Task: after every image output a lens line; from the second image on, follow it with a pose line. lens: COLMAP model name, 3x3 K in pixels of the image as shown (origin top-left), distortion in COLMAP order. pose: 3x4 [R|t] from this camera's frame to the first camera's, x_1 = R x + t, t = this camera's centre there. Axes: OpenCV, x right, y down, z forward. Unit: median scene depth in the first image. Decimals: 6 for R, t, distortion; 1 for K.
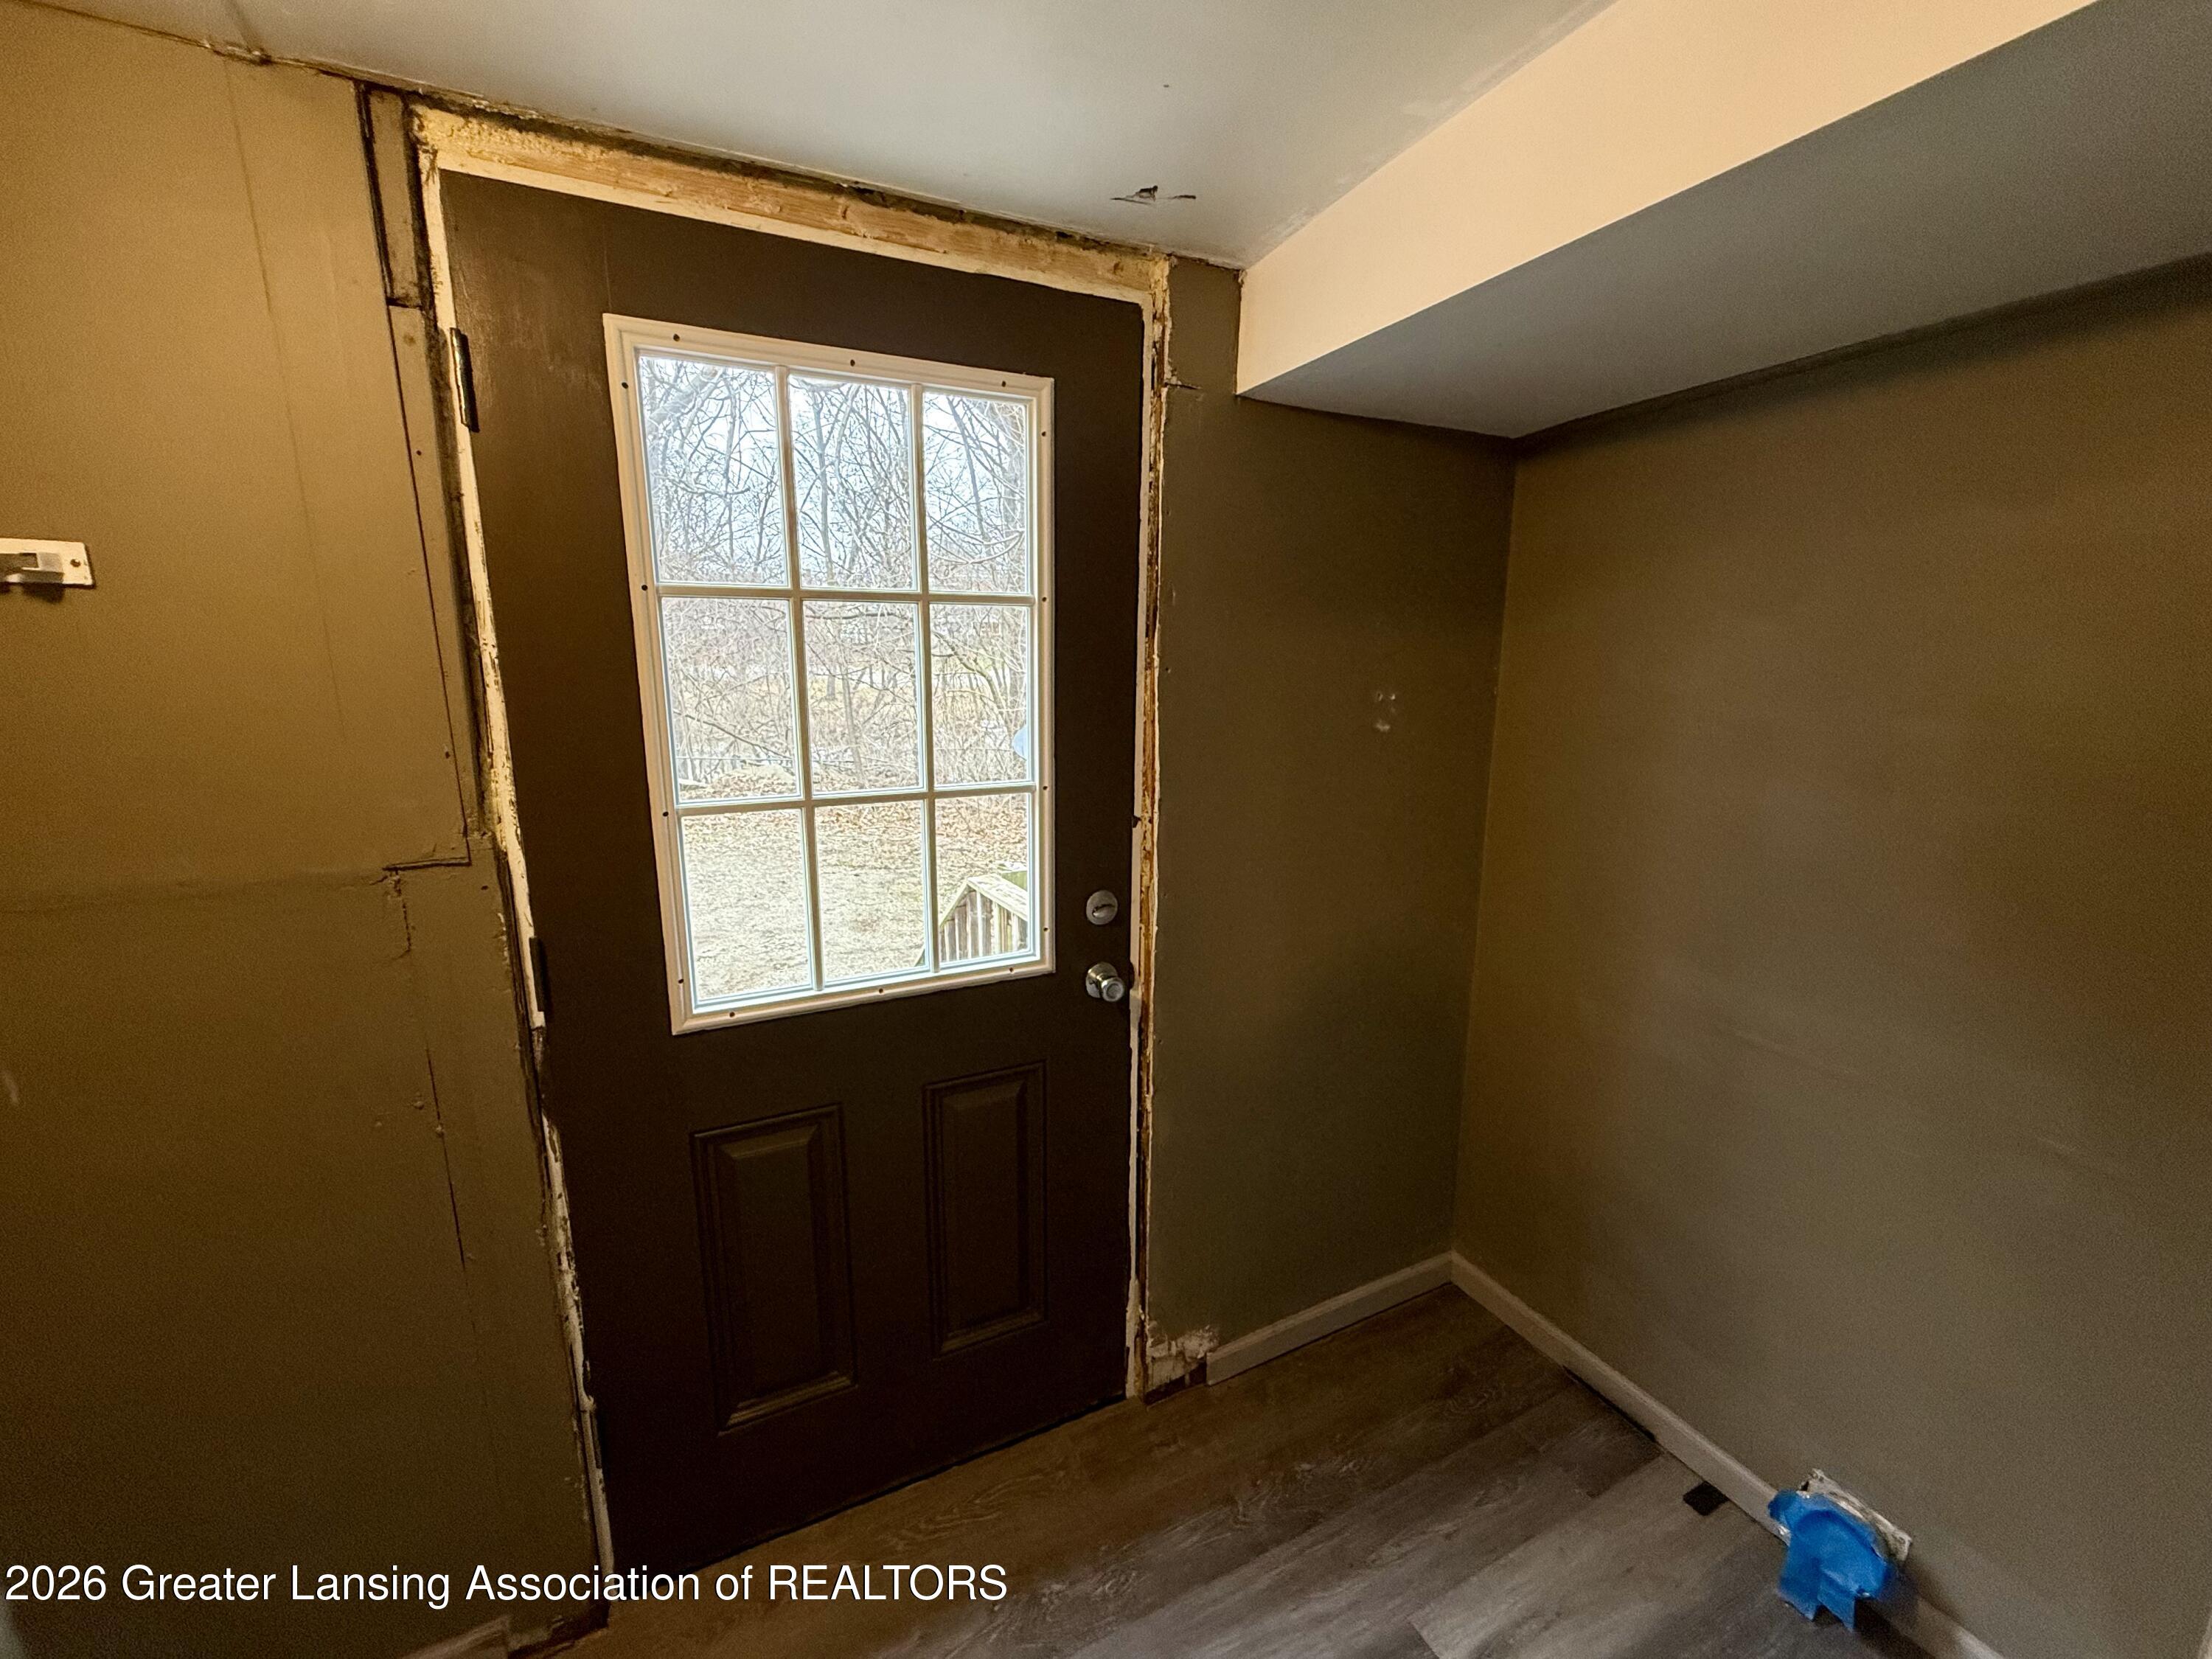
lens RADIAL K [[894.9, 0, 1095.9], [0, 894.9, 832.4], [0, 0, 1]] dist [0.007963, -0.000268]
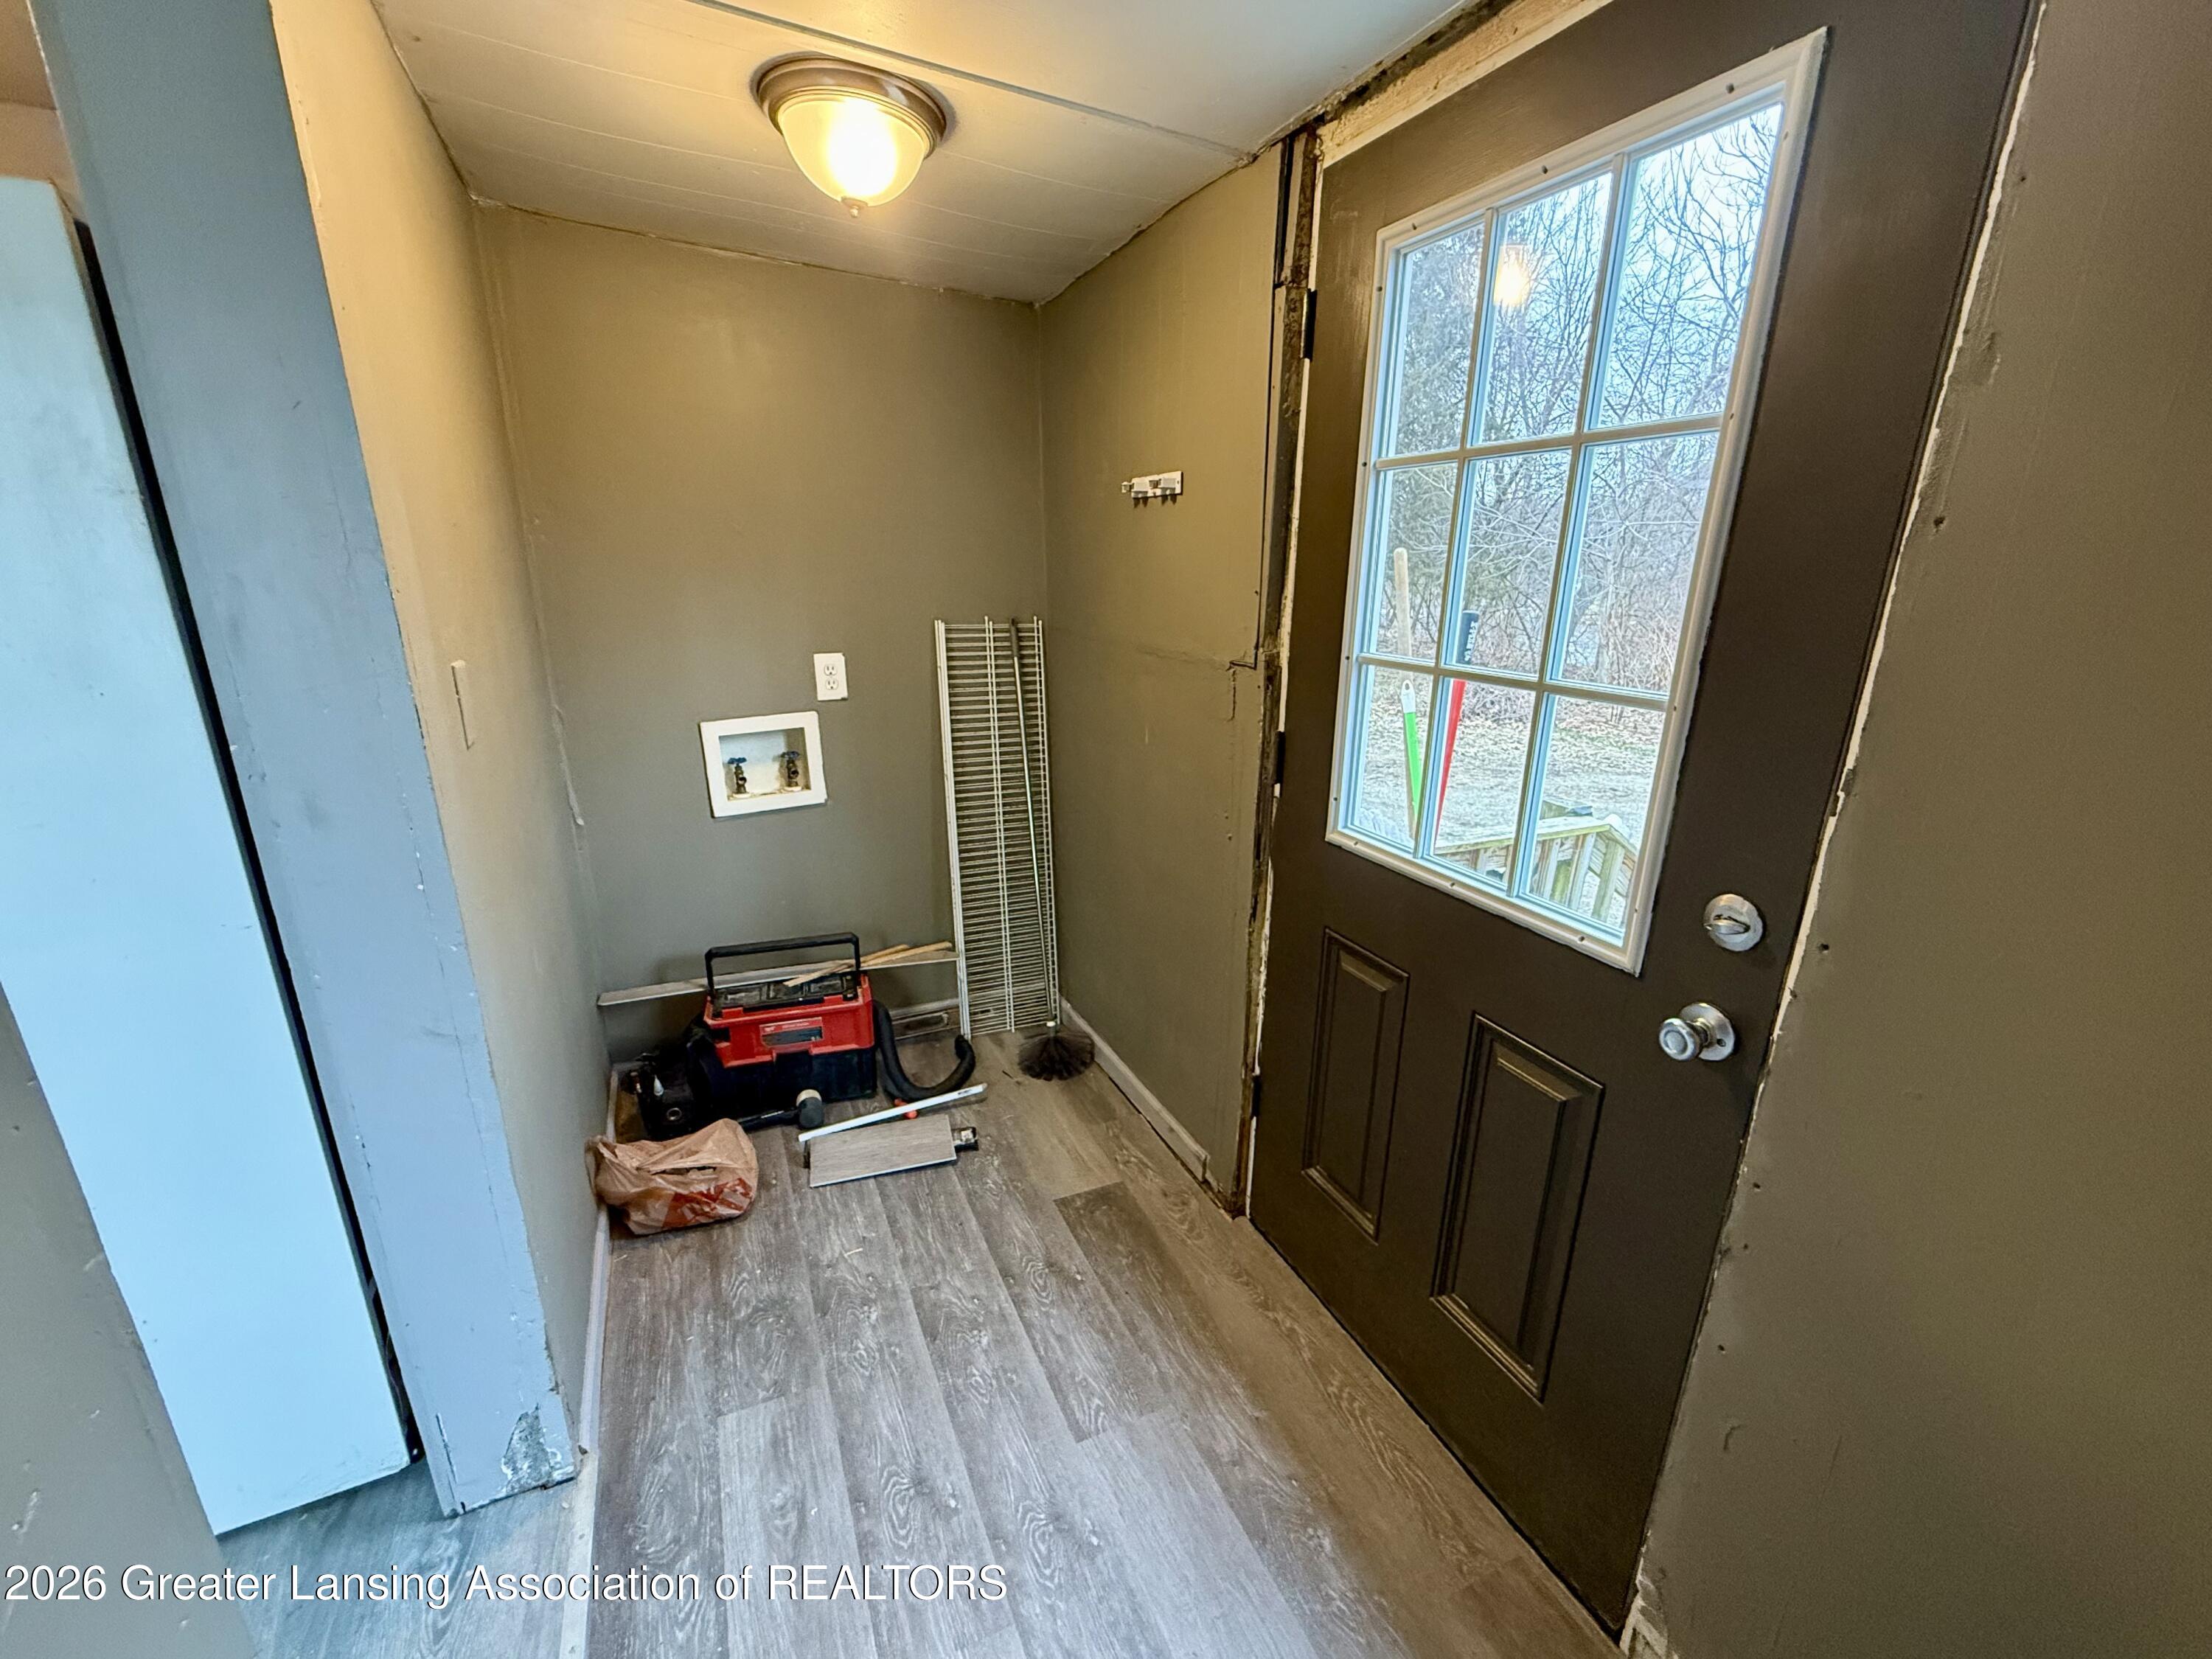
lens RADIAL K [[894.9, 0, 1097.8], [0, 894.9, 816.9], [0, 0, 1]] dist [0.007963, -0.000268]
pose [[-0.010344, 0.275840, -0.961148, 0.709613], [-0.214979, 0.938109, 0.271542, -0.071593], [0.976564, 0.209435, 0.049596, 0.625105]]
